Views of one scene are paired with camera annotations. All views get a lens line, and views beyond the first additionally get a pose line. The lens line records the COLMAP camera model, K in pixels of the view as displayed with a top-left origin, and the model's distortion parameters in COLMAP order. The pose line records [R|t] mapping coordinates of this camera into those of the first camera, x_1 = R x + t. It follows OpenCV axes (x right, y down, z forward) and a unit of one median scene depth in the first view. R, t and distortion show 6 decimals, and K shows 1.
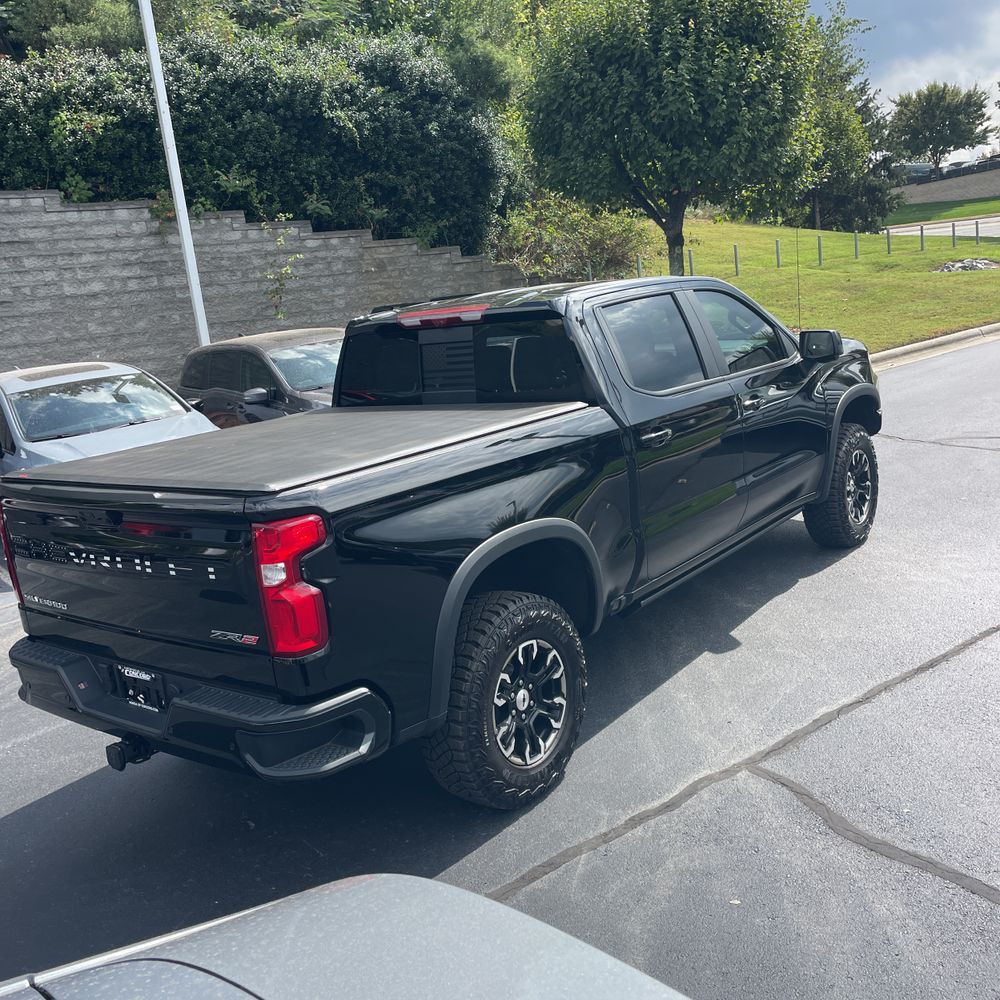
lens RADIAL K [[1007.2, 0, 493.6], [0, 1007.2, 494.0], [0, 0, 1]] dist [0.089365, -0.119090]
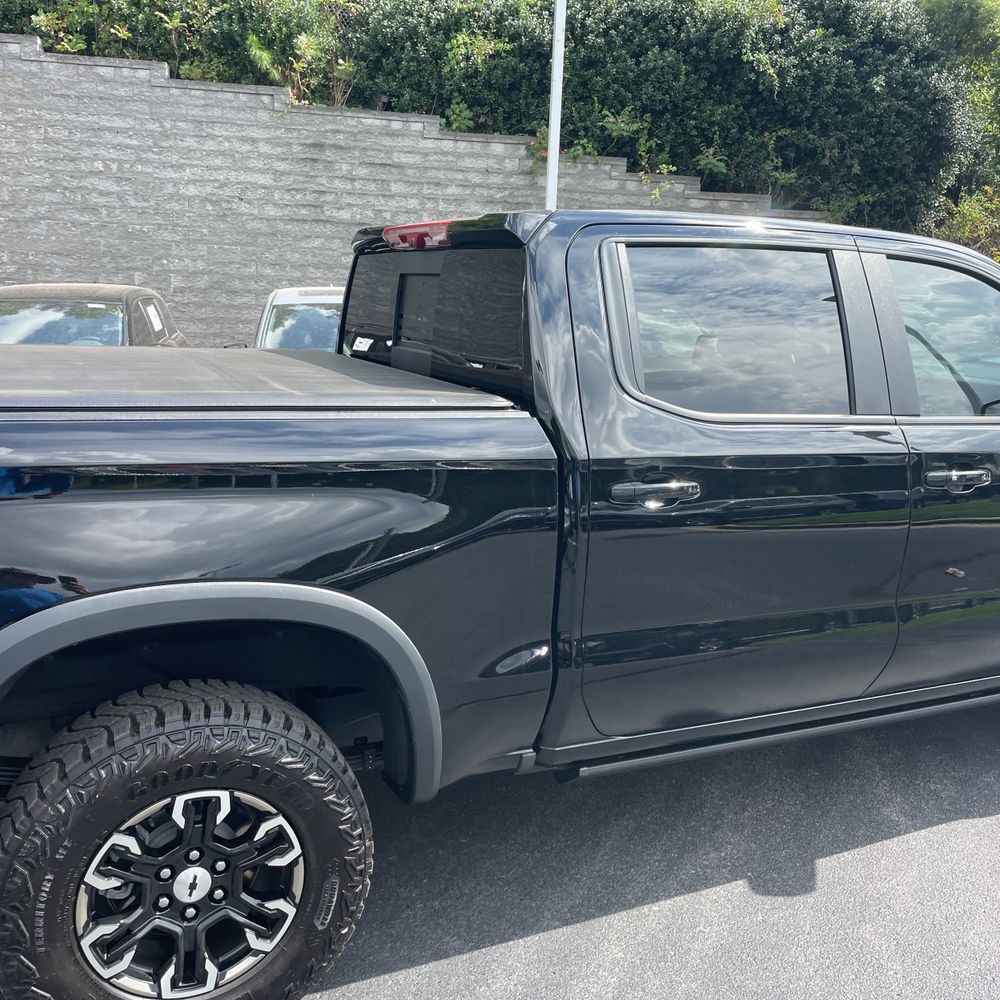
lens RADIAL K [[1007.2, 0, 493.6], [0, 1007.2, 494.0], [0, 0, 1]] dist [0.089365, -0.119090]
pose [[0.882710, 0.232156, -0.408567, 0.097574], [-0.225061, 0.972098, 0.066121, -0.022691], [0.412518, 0.033587, 0.910330, 0.147959]]
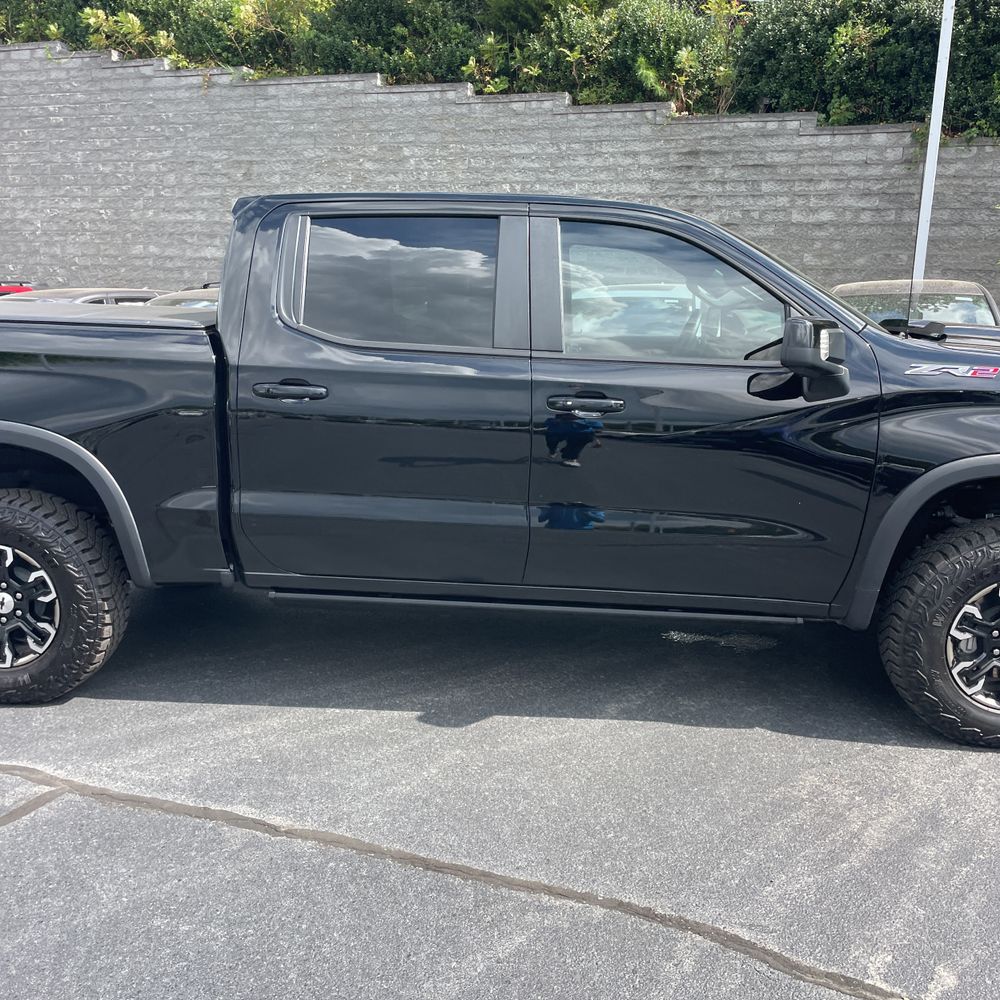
lens RADIAL K [[1006.7, 0, 502.5], [0, 1006.7, 517.4], [0, 0, 1]] dist [0.063883, -0.081952]
pose [[0.545646, 0.306359, -0.780010, 0.276600], [-0.248044, 0.948117, 0.198869, -0.049974], [0.800466, 0.084965, 0.593326, 0.217283]]
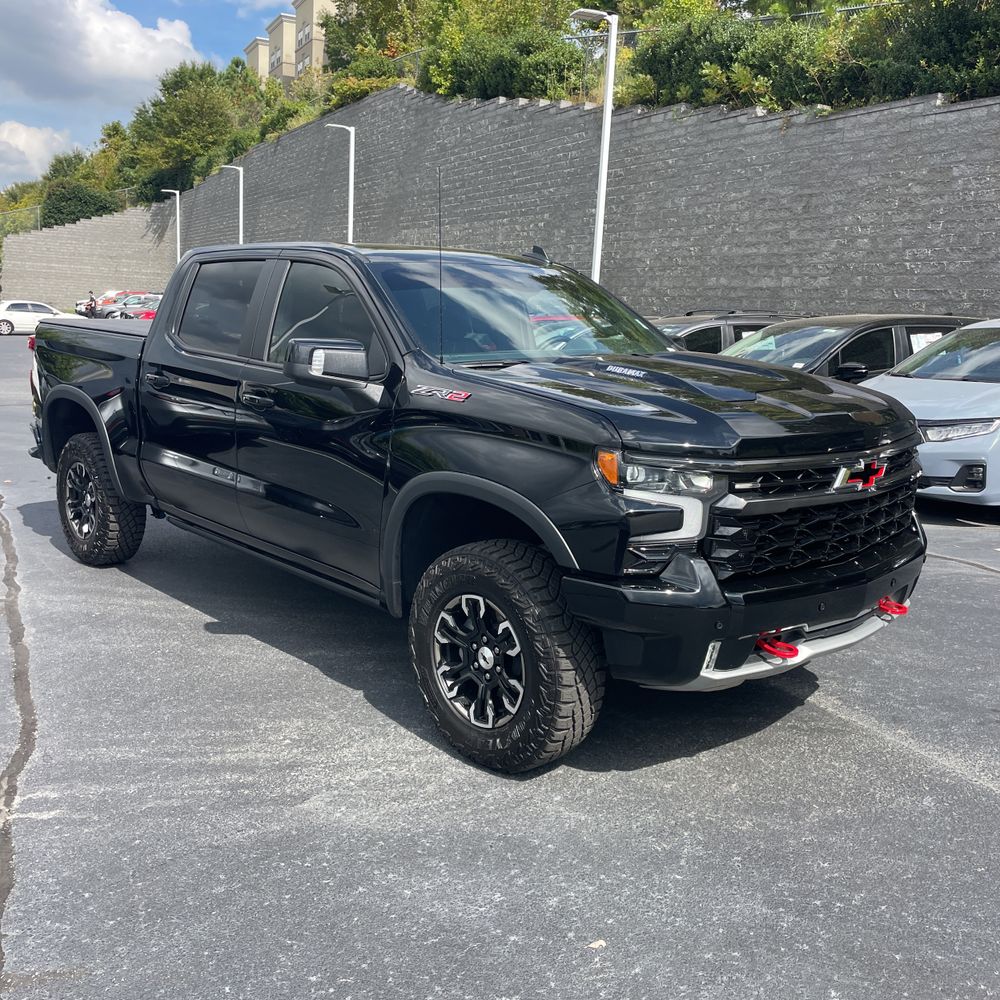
lens RADIAL K [[1007.2, 0, 493.6], [0, 1007.2, 494.0], [0, 0, 1]] dist [0.089365, -0.119090]
pose [[-0.169086, 0.295321, -0.940317, 0.383998], [-0.202691, 0.923242, 0.326406, -0.122688], [0.964534, 0.245784, -0.096248, 0.478515]]
